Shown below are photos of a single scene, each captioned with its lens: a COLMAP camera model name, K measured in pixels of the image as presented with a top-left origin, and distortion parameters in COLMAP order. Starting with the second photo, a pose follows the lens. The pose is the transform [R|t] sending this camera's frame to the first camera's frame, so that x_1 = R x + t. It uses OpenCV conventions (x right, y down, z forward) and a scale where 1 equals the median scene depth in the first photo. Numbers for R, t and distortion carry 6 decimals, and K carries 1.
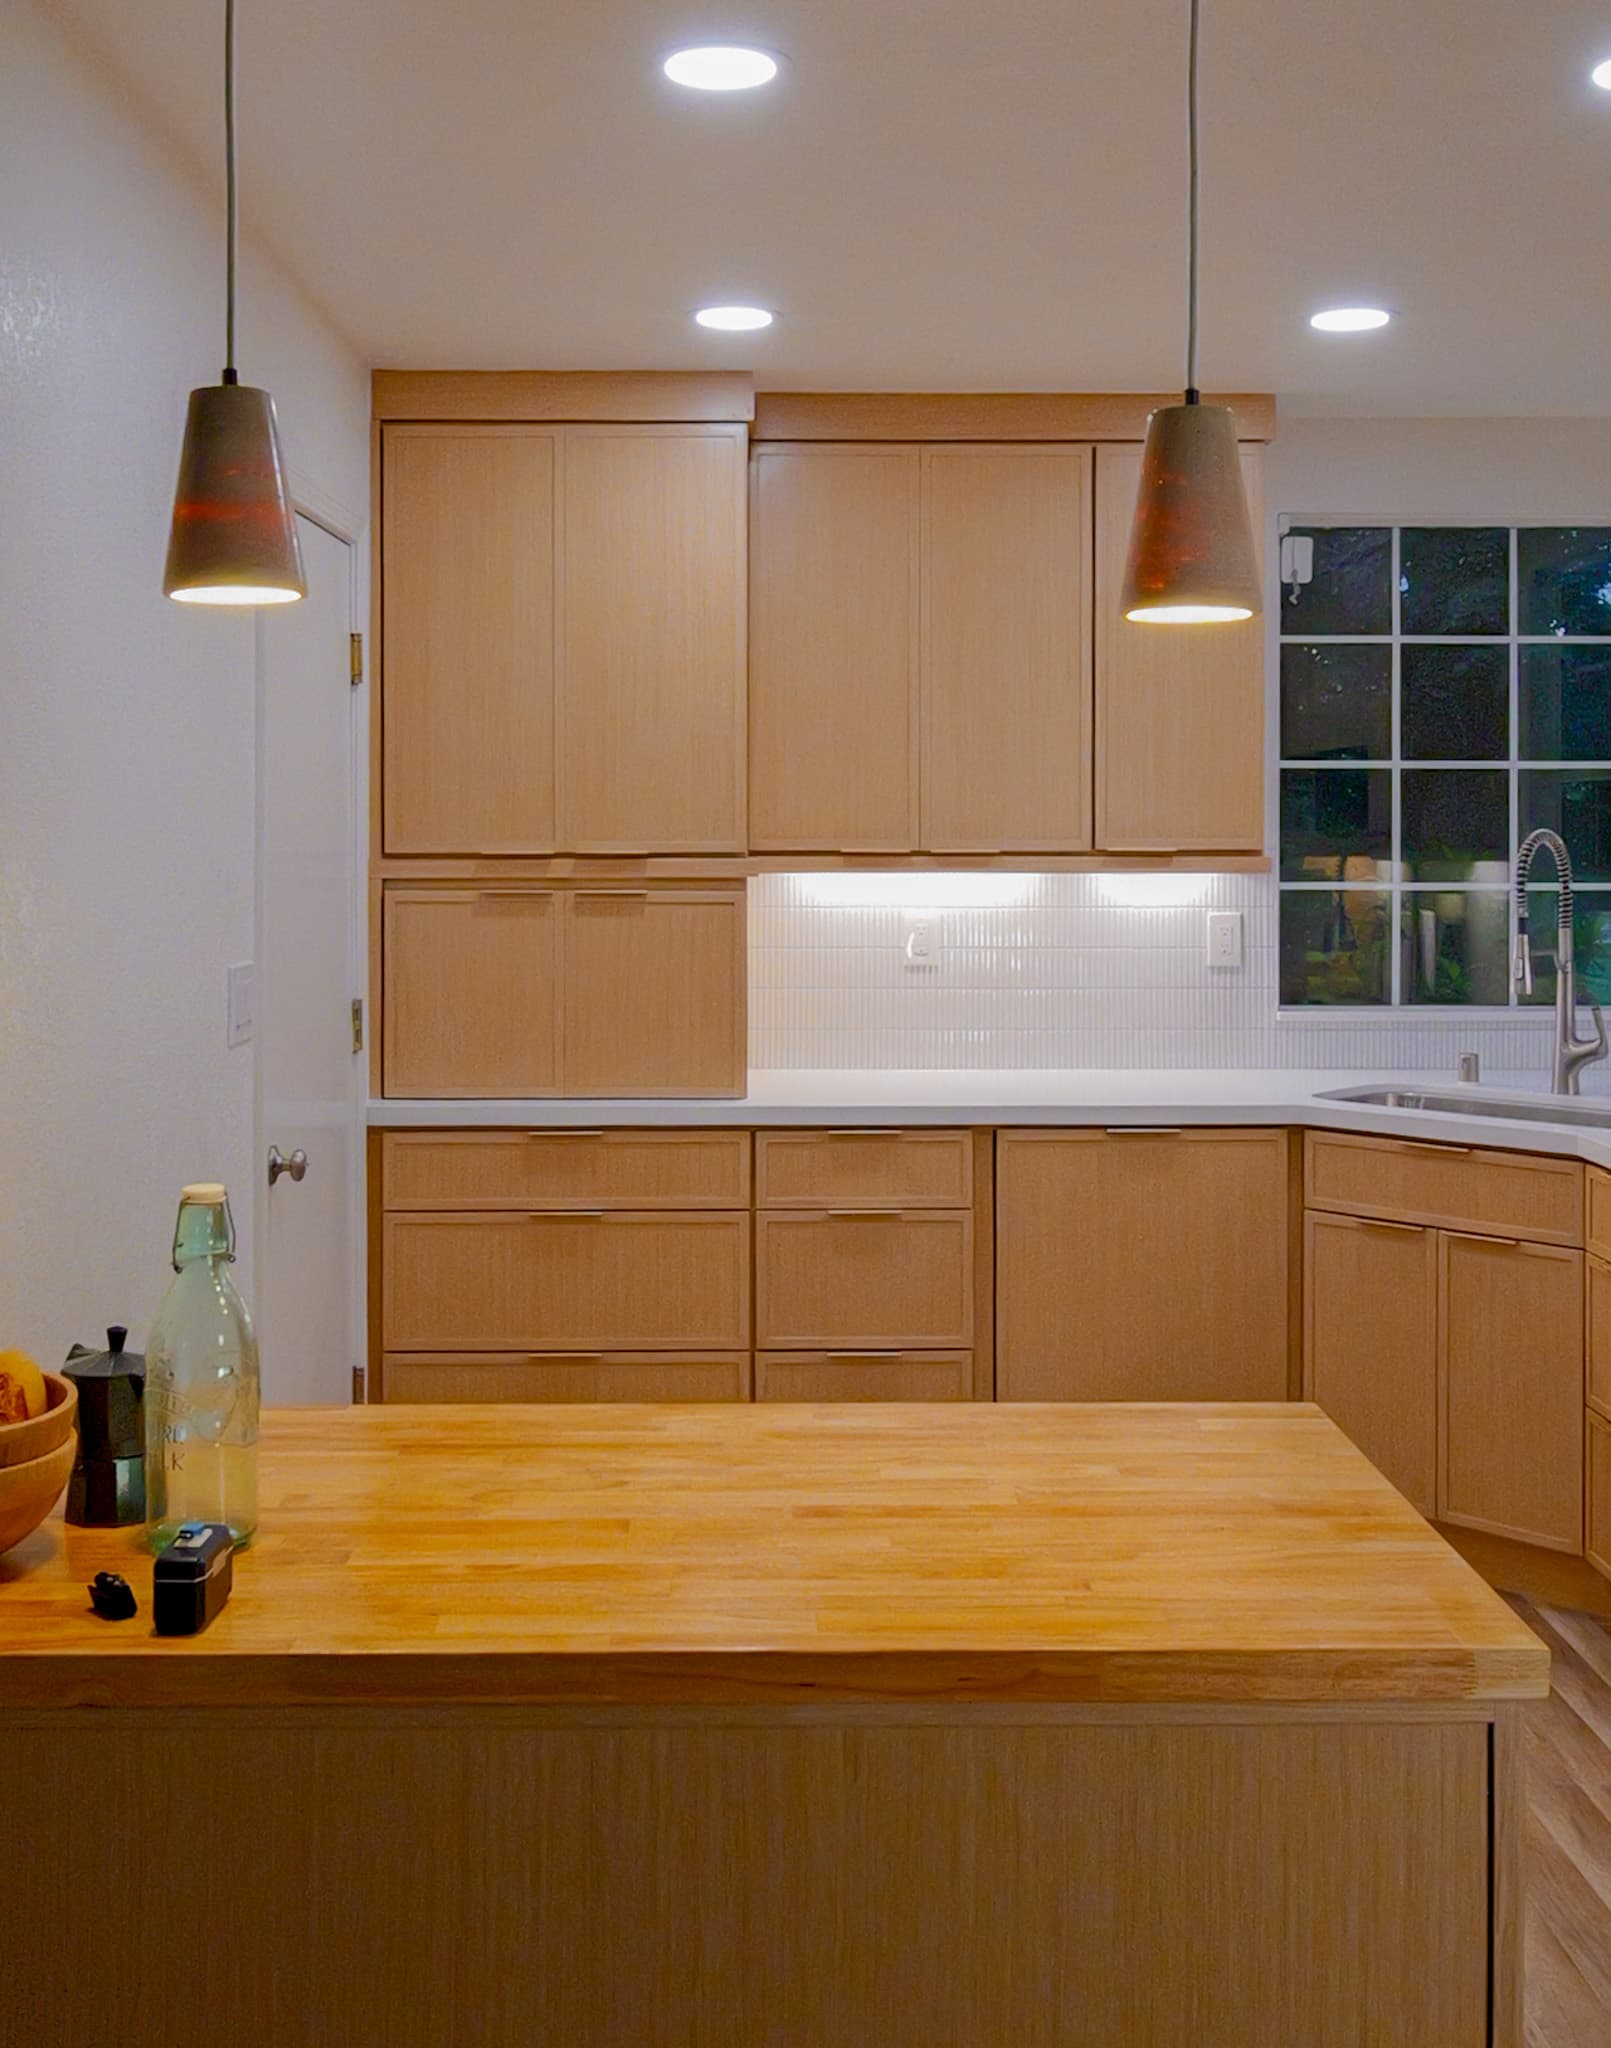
lens RADIAL K [[2247.0, 0, 783.1], [0, 2247.0, 828.9], [0, 0, 1]] dist [0.013250, 0.000000]
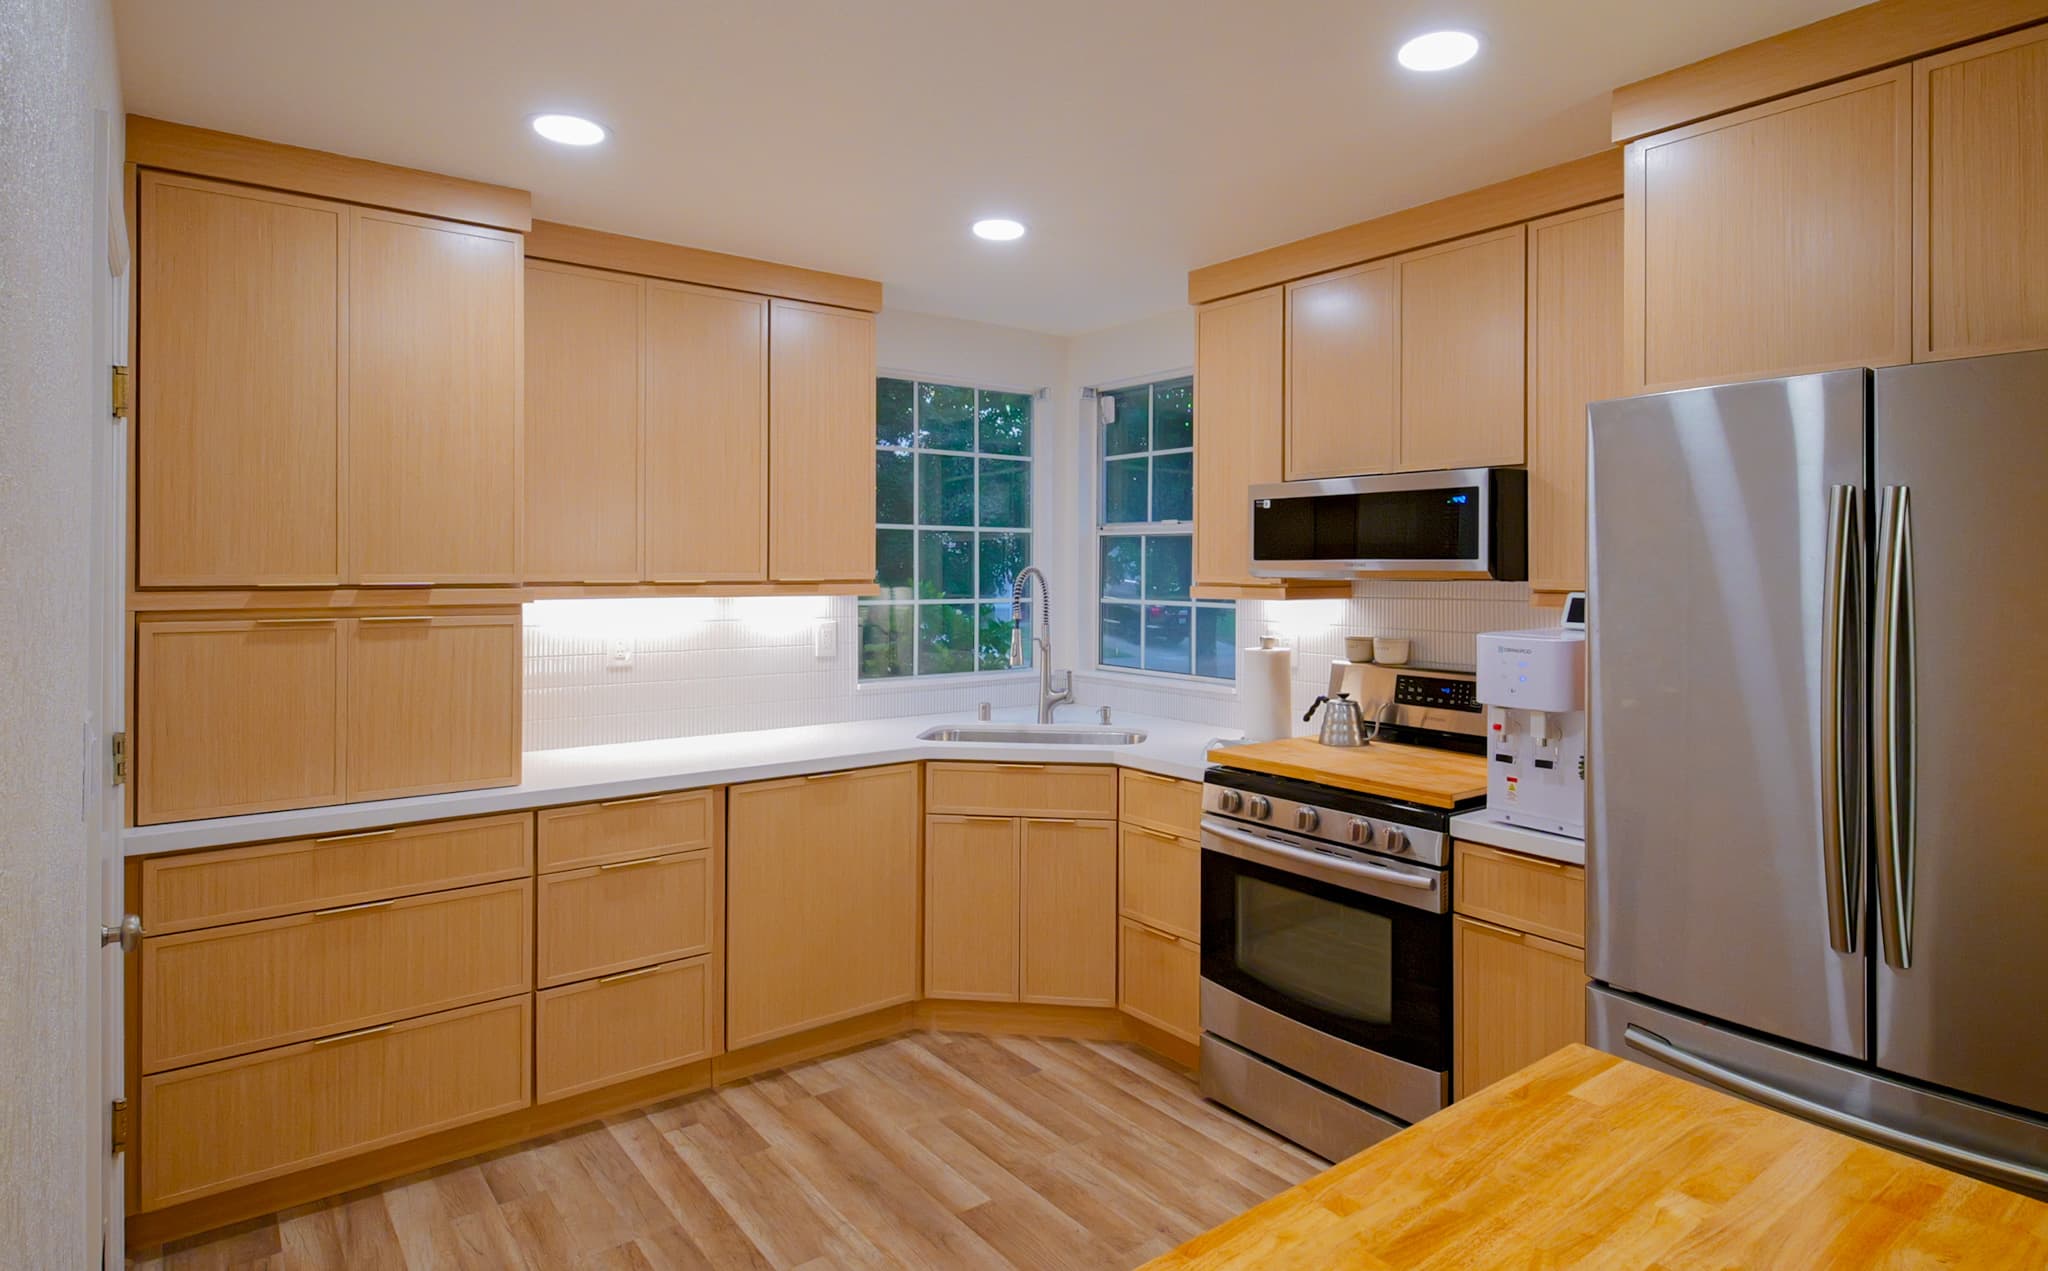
lens RADIAL K [[1115.5, 0, 1064.3], [0, 1115.5, 564.6], [0, 0, 1]] dist [0.009894, -0.006013]
pose [[0.791278, 0.003443, 0.611447, -0.157501], [0.002160, 0.999962, -0.008425, 0.006141], [-0.611453, 0.007987, 0.791240, 0.341051]]
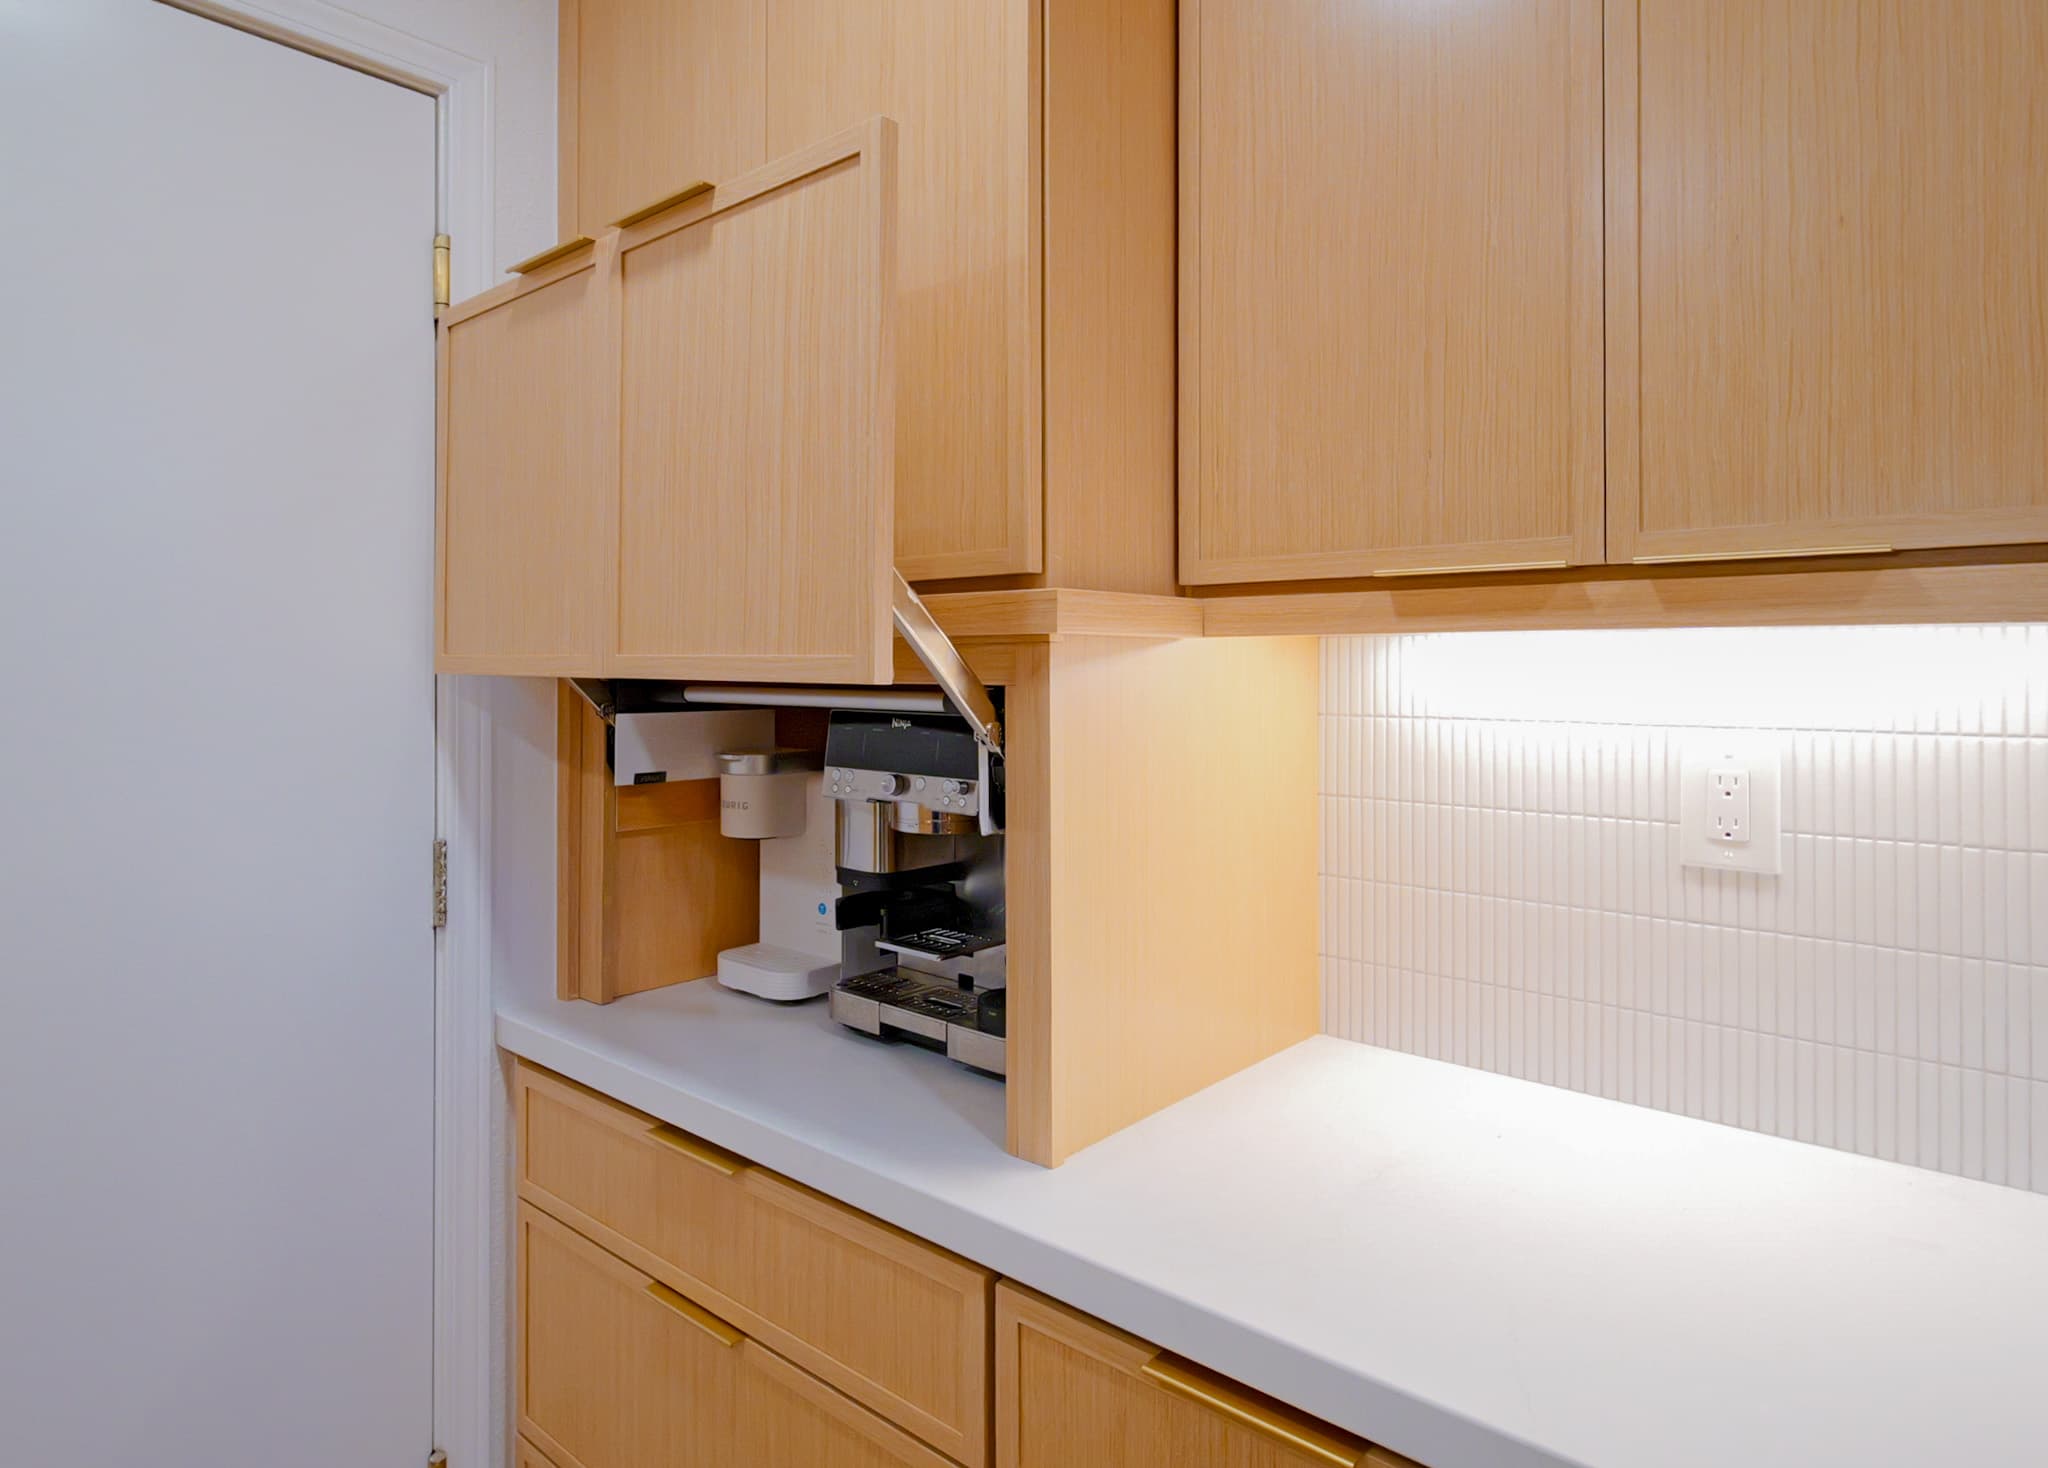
lens RADIAL K [[1196.9, 0, 892.1], [0, 1196.9, 657.7], [0, 0, 1]] dist [0.007545, -0.003275]
pose [[0.709770, -0.006251, -0.704406, 0.121594], [-0.006798, 0.999853, -0.015723, 0.030035], [0.704401, 0.015948, 0.709623, 0.834641]]
